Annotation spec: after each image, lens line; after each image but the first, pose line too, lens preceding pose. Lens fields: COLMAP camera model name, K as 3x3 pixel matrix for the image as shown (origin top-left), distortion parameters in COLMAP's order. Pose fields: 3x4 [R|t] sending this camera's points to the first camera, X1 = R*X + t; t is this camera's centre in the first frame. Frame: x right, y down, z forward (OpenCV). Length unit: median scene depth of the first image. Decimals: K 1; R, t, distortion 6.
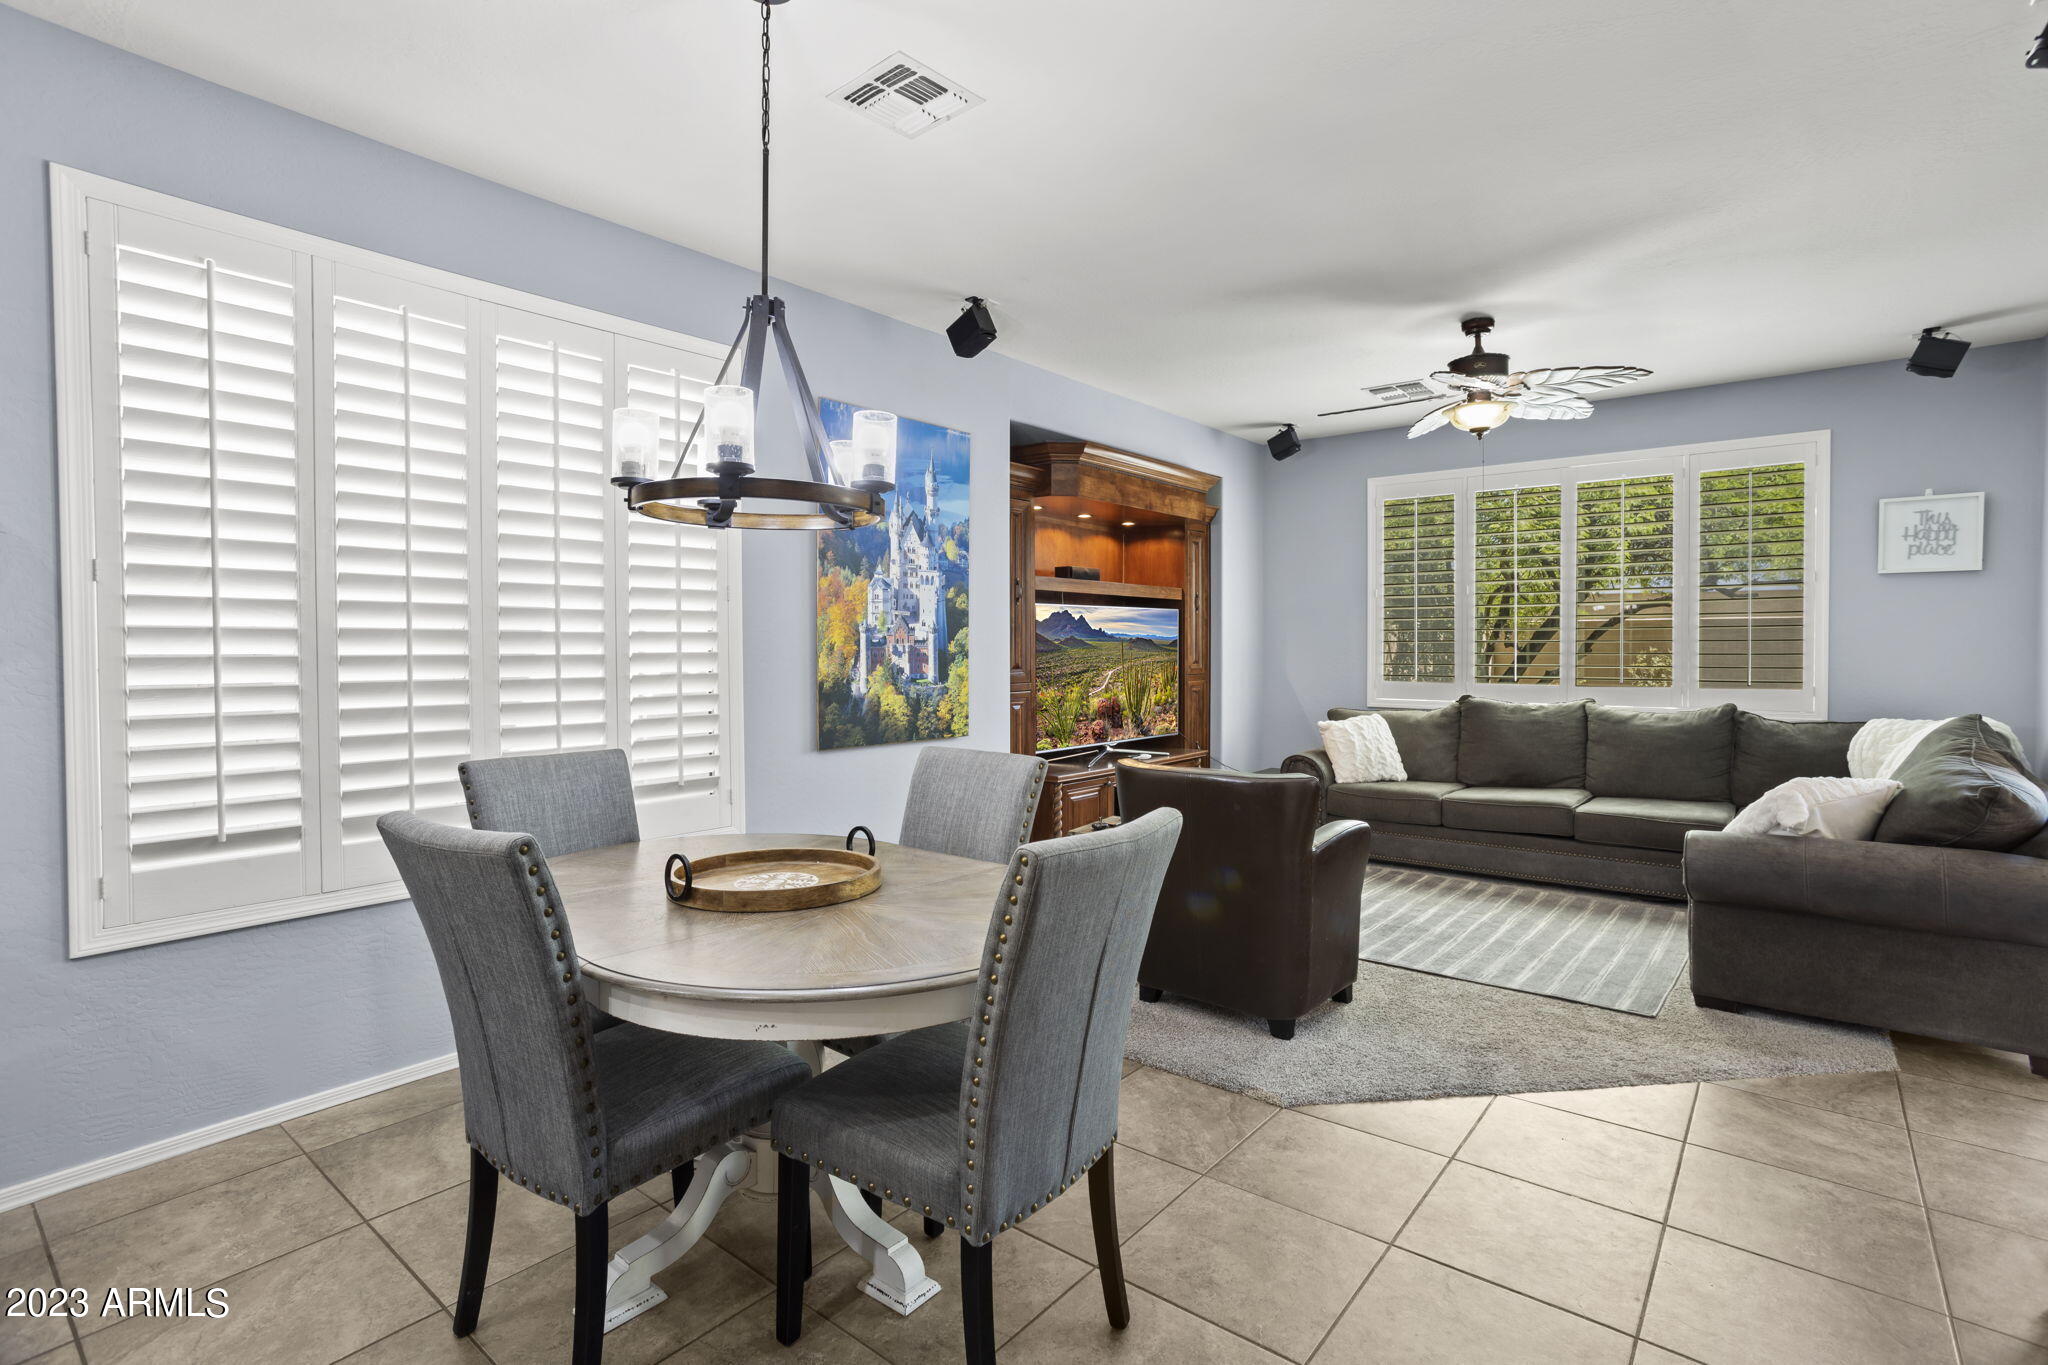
lens RADIAL K [[970.8, 0, 1032.7], [0, 970.8, 657.9], [0, 0, 1]] dist [-0.053117, 0.028468]
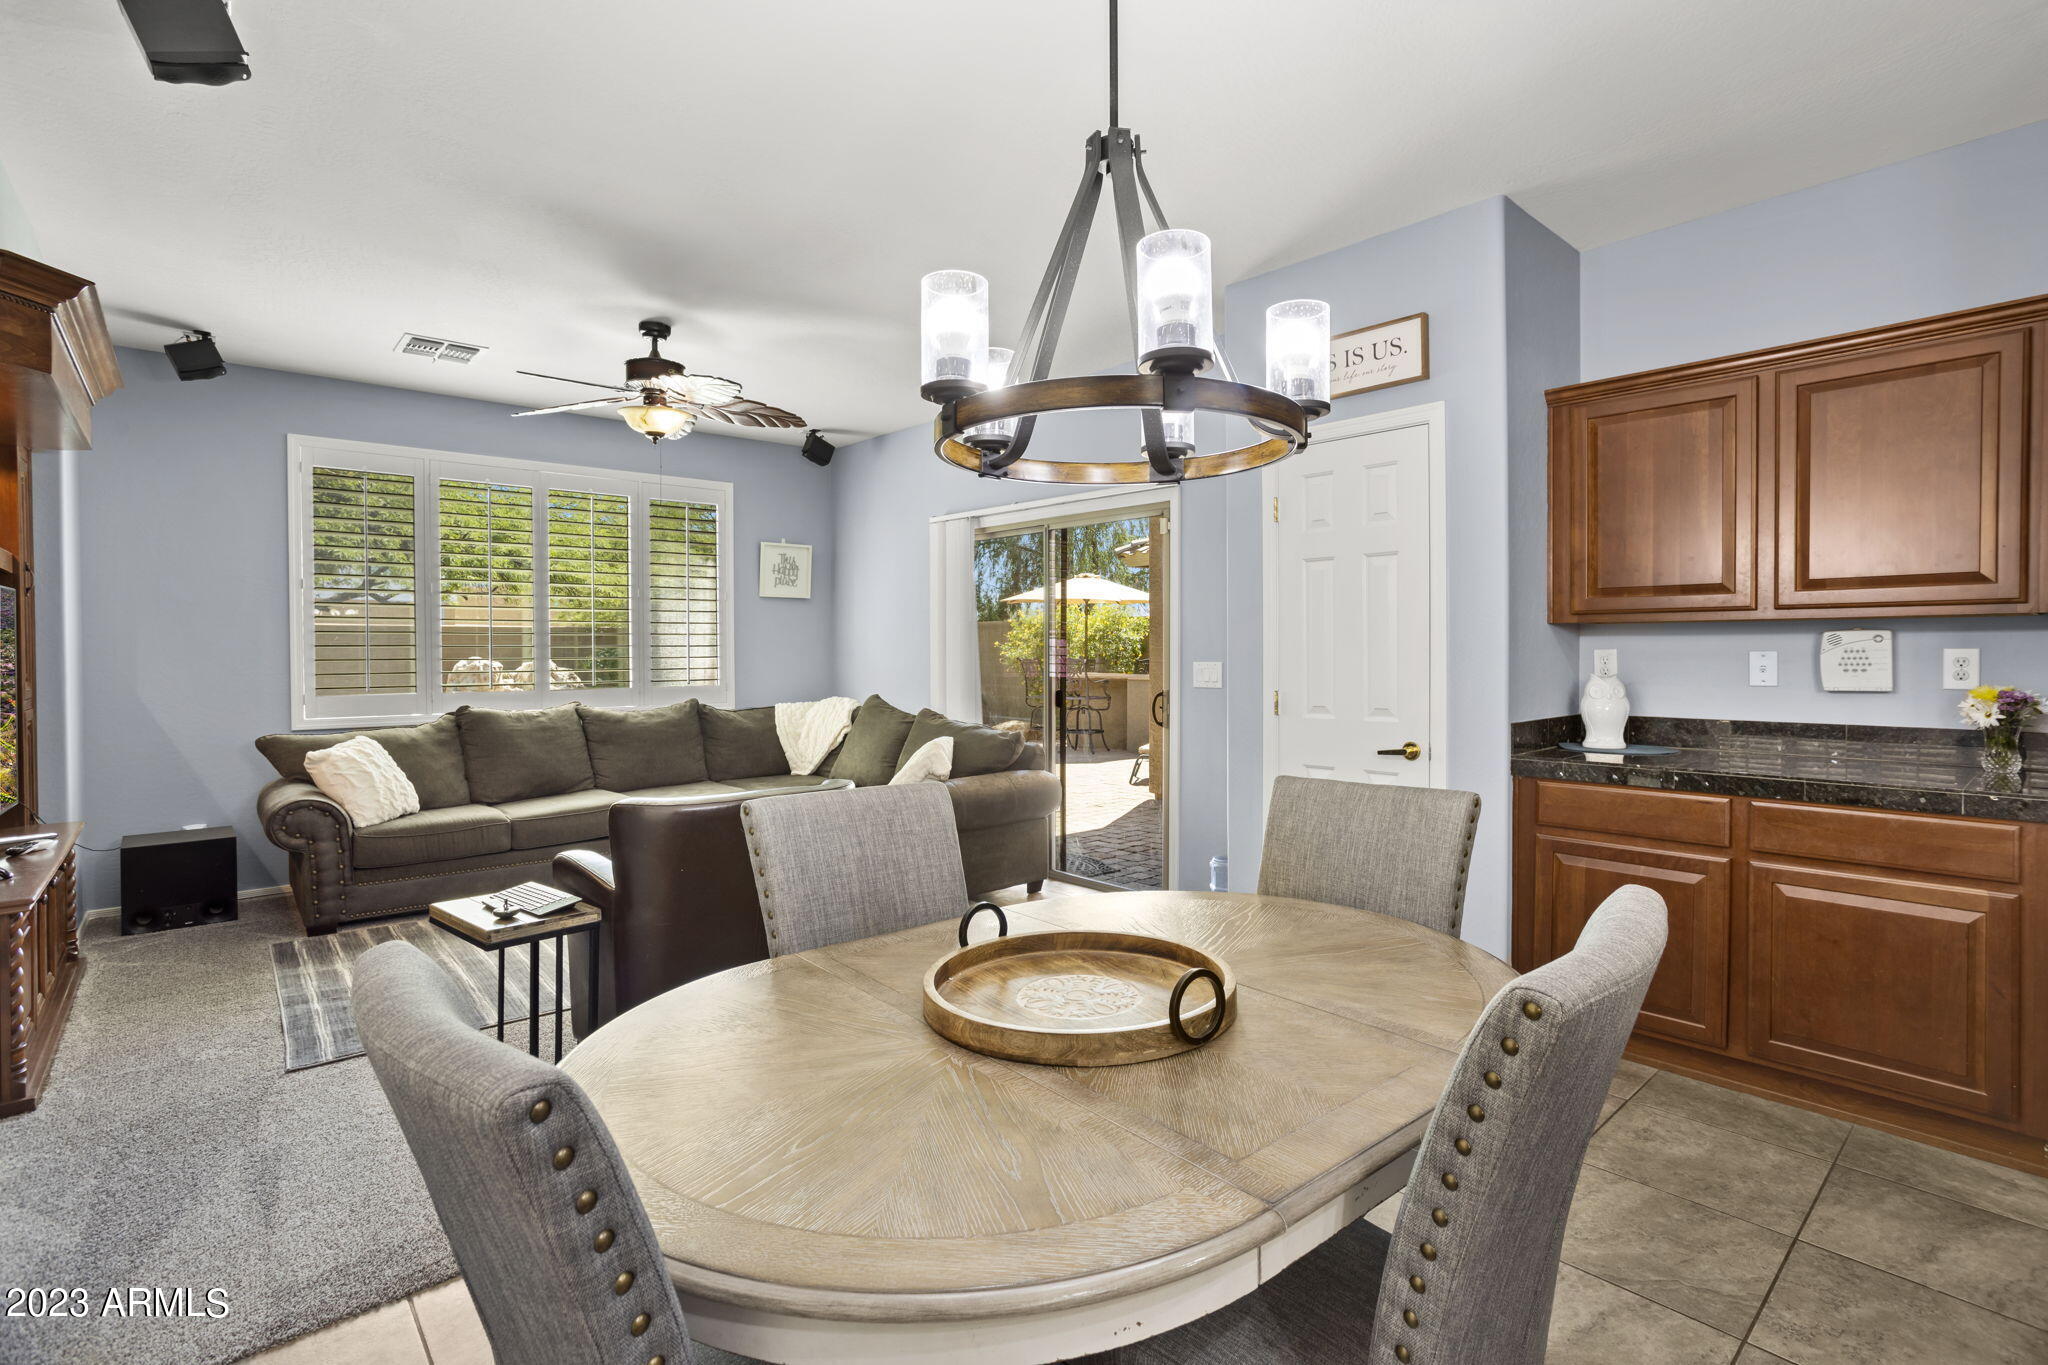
lens RADIAL K [[970.8, 0, 1032.7], [0, 970.8, 657.9], [0, 0, 1]] dist [-0.053117, 0.028468]
pose [[0.166688, -0.008430, 0.985974, -0.361547], [0.014231, 0.999880, 0.006143, -0.004100], [-0.985907, 0.013007, 0.166788, 0.351845]]
